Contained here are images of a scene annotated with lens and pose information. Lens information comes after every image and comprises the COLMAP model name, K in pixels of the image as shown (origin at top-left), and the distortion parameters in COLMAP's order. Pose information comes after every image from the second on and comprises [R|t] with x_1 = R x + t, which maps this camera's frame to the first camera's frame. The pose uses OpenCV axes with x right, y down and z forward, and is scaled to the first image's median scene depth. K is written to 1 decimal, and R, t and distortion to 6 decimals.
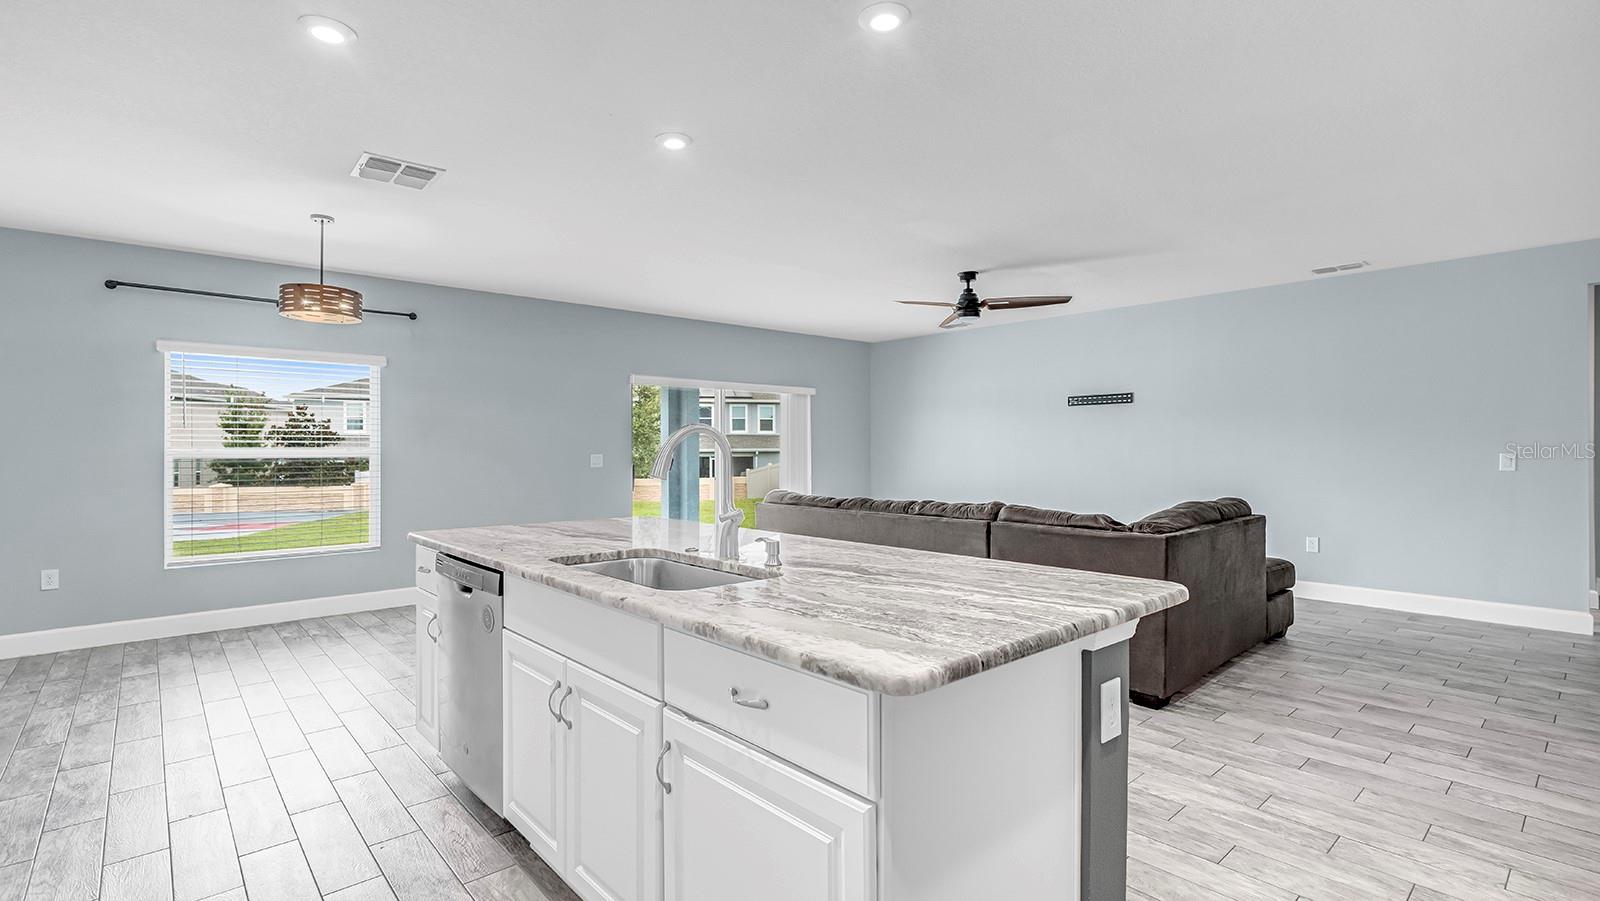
lens RADIAL K [[736.6, 0, 787.0], [0, 736.6, 446.8], [0, 0, 1]] dist [-0.008546, 0.004937]
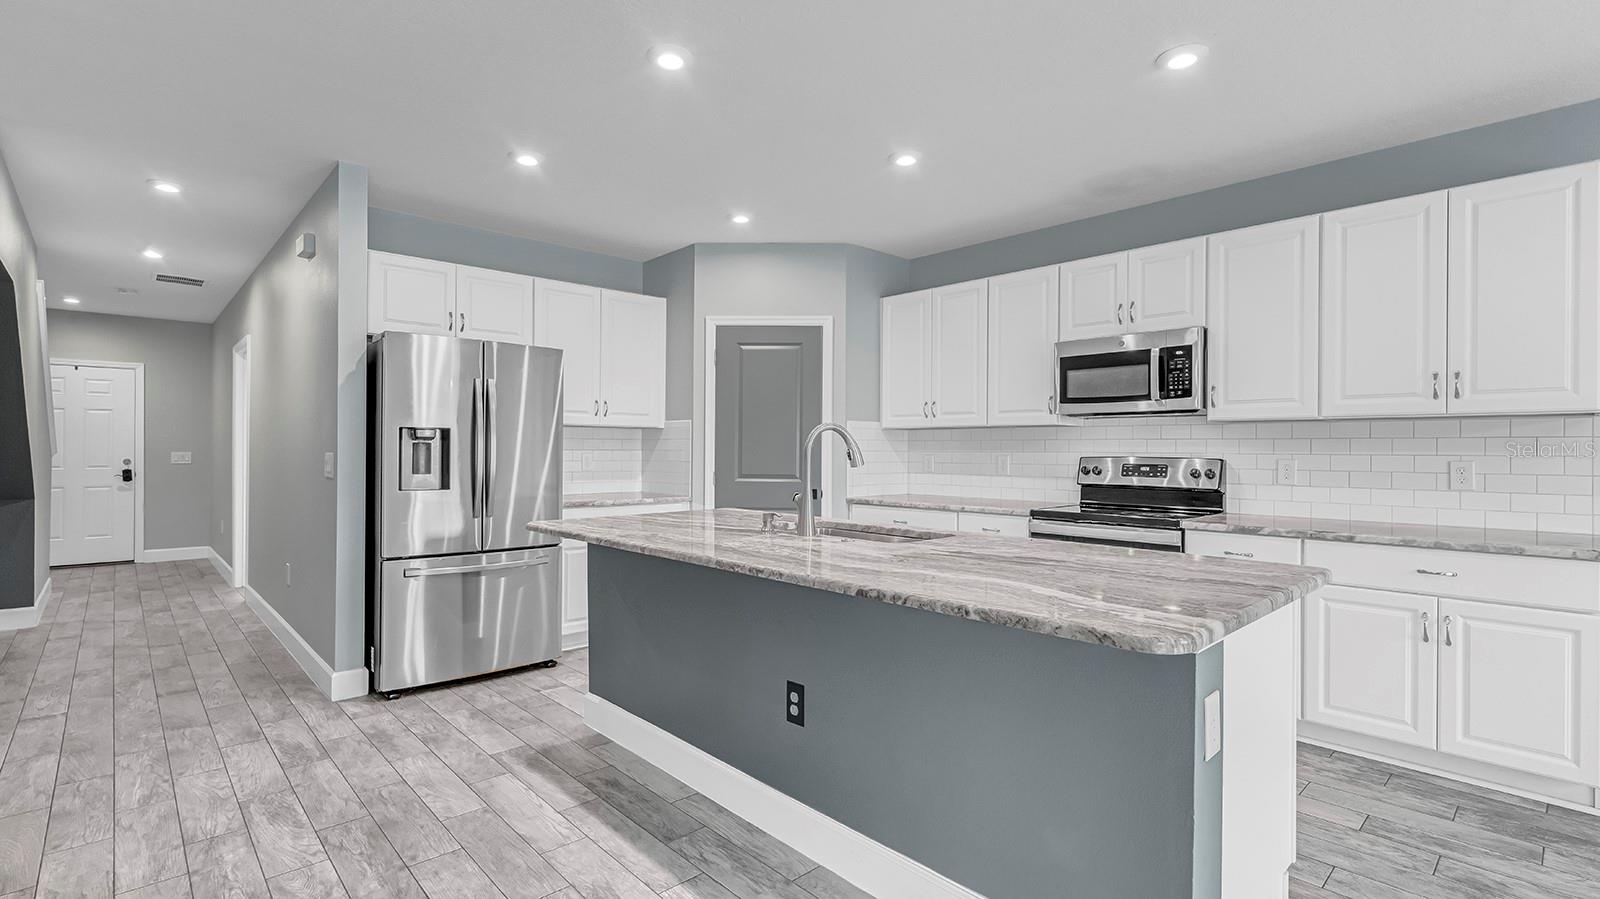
lens RADIAL K [[736.6, 0, 791.1], [0, 736.6, 446.7], [0, 0, 1]] dist [-0.008546, 0.004937]
pose [[-0.999674, -0.002009, -0.025473, -0.012455], [-0.001784, 0.999959, -0.008854, 0.009464], [0.025489, -0.008805, -0.999636, 1.072369]]
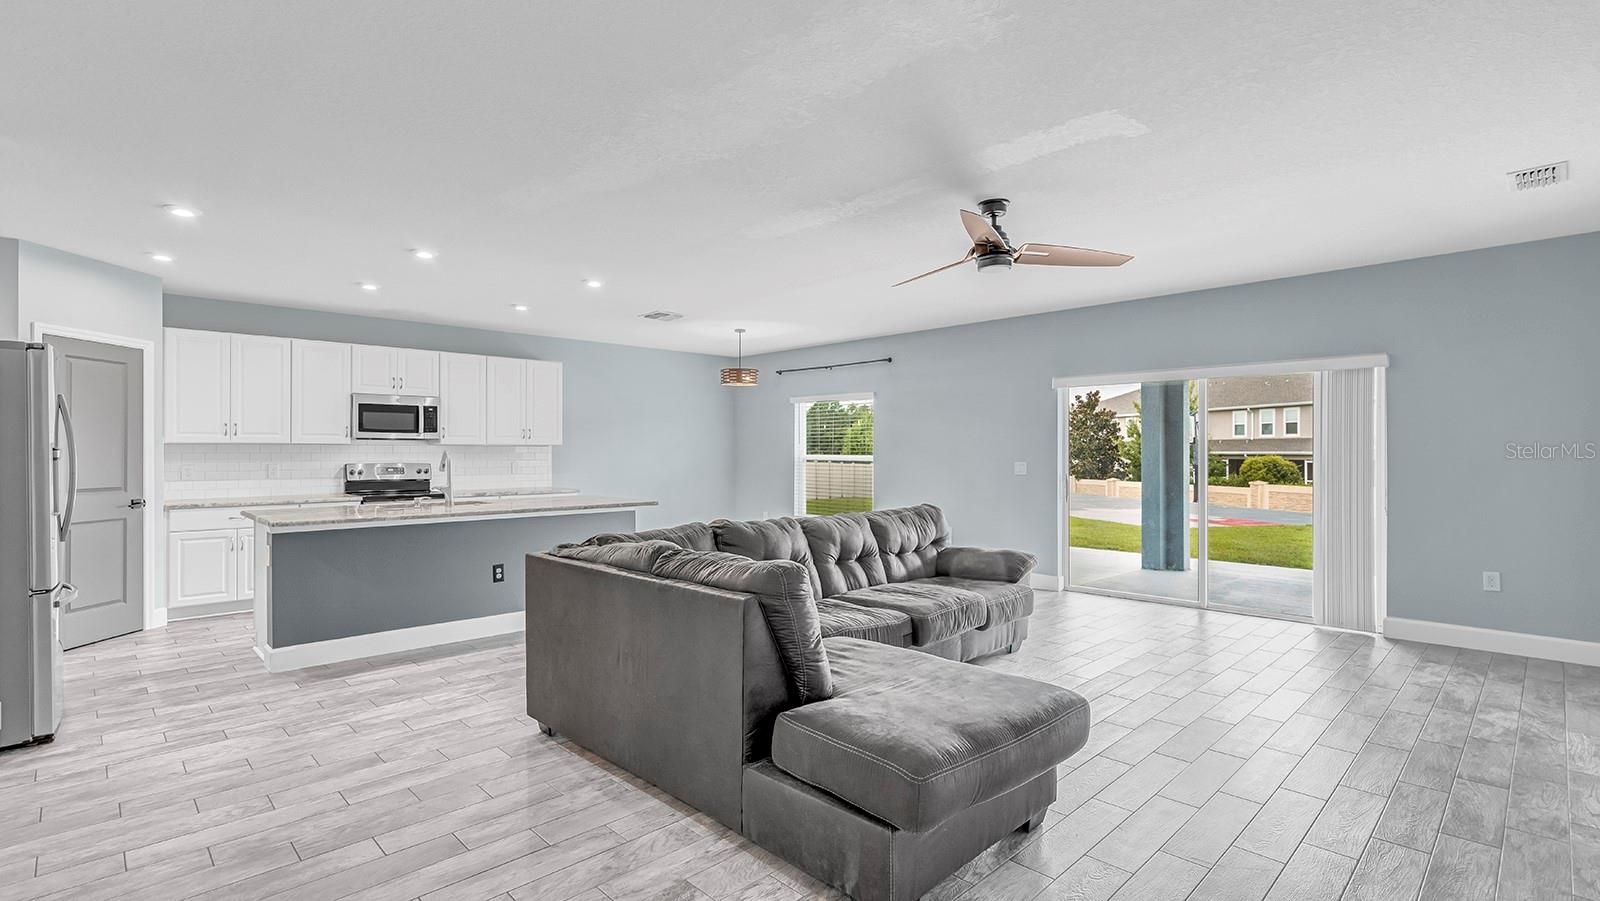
lens RADIAL K [[736.6, 0, 798.0], [0, 736.6, 454.1], [0, 0, 1]] dist [-0.008546, 0.004937]
pose [[0.056523, 0.007163, -0.998376, 1.142152], [0.003527, 0.999967, 0.007374, -0.014405], [0.998395, -0.003938, 0.056496, 0.977005]]
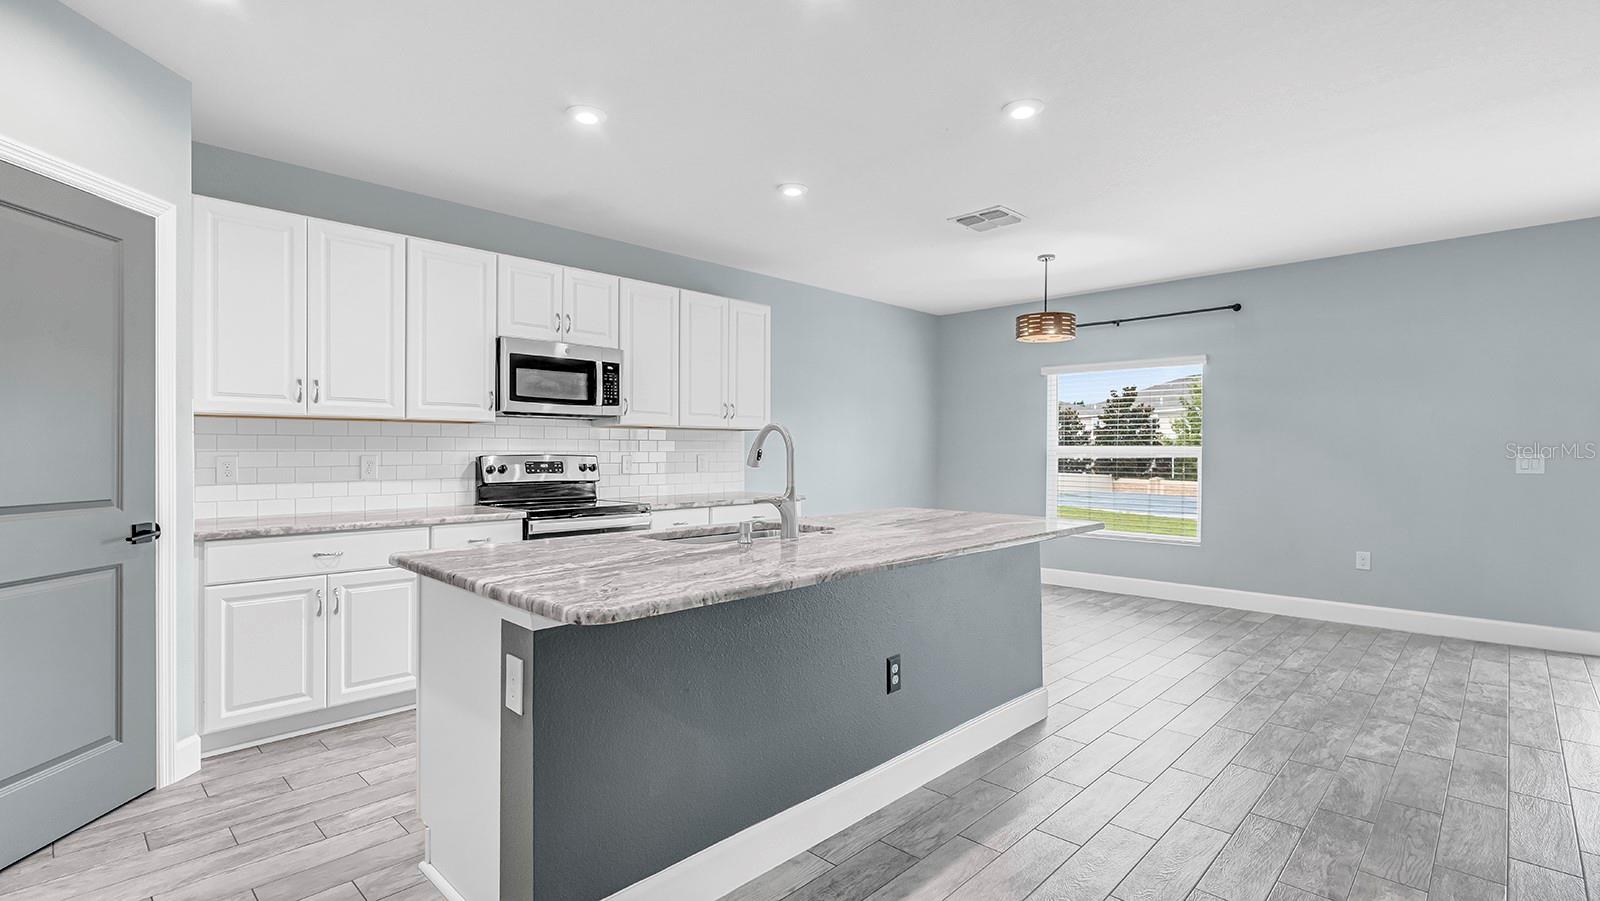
lens RADIAL K [[736.6, 0, 792.9], [0, 736.6, 453.1], [0, 0, 1]] dist [-0.008546, 0.004937]
pose [[0.076688, 0.007881, -0.997024, 0.527291], [0.002544, 0.999964, 0.008099, 0.003949], [0.997052, -0.003157, 0.076665, 0.454979]]
